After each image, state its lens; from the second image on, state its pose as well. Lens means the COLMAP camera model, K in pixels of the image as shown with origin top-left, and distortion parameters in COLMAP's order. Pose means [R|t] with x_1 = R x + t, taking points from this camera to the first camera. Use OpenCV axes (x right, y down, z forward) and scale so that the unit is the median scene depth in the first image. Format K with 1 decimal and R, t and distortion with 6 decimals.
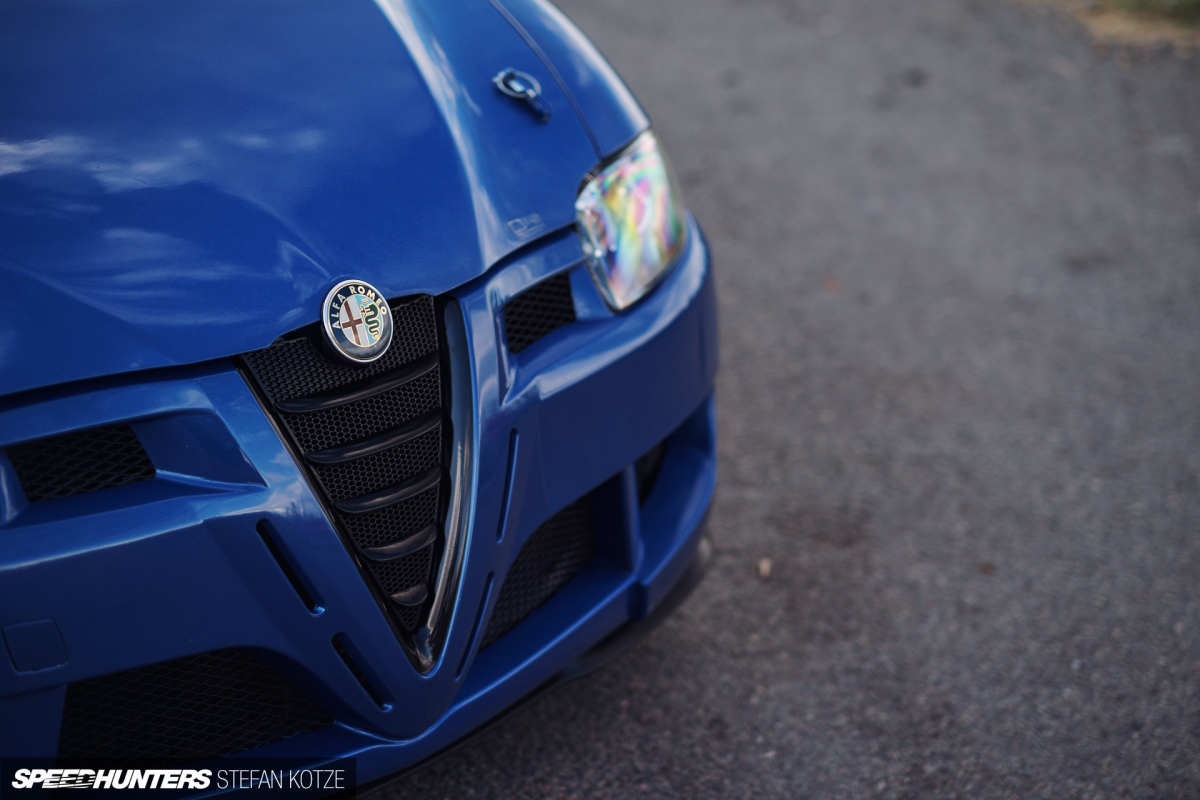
lens RADIAL K [[2928.5, 0, 599.0], [0, 2928.5, 396.3], [0, 0, 1]] dist [-0.008987, 0.000000]
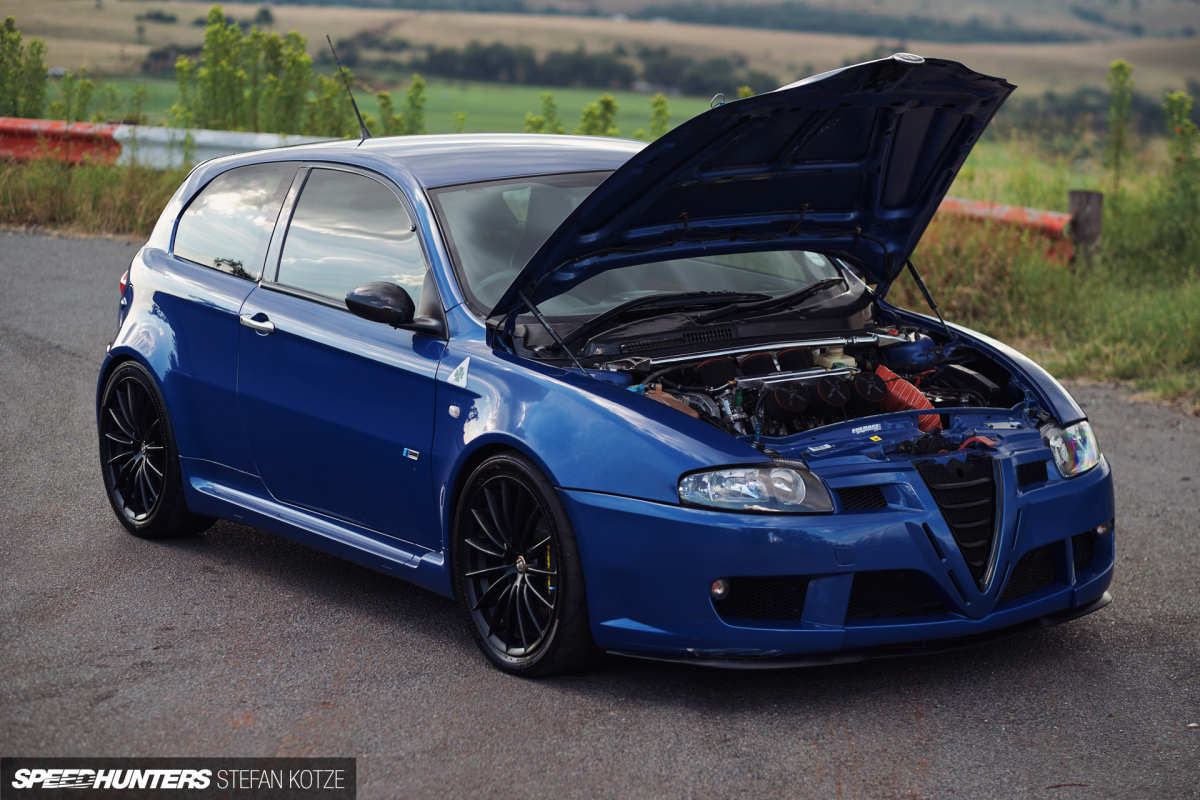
lens RADIAL K [[2928.5, 0, 599.3], [0, 2928.5, 398.1], [0, 0, 1]] dist [-0.008987, 0.000000]
pose [[0.975129, 0.015512, -0.221094, 0.171744], [-0.061551, 0.977263, -0.202901, 0.442272], [0.212920, 0.211463, 0.953912, -1.522881]]
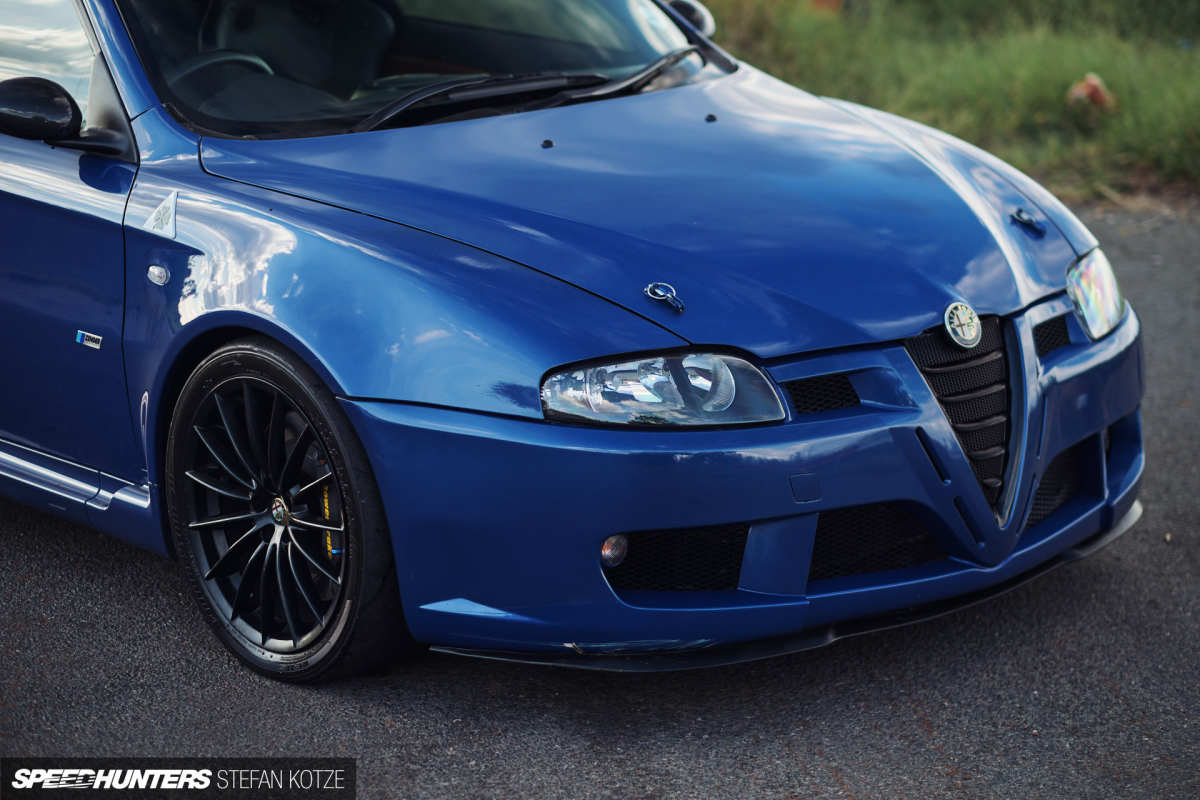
lens RADIAL K [[2928.5, 0, 605.0], [0, 2928.5, 405.9], [0, 0, 1]] dist [-0.008987, 0.000000]
pose [[0.996669, -0.016703, -0.079825, -0.141189], [0.006865, 0.992510, -0.121968, 0.214006], [0.081265, 0.121014, 0.989319, -0.697888]]
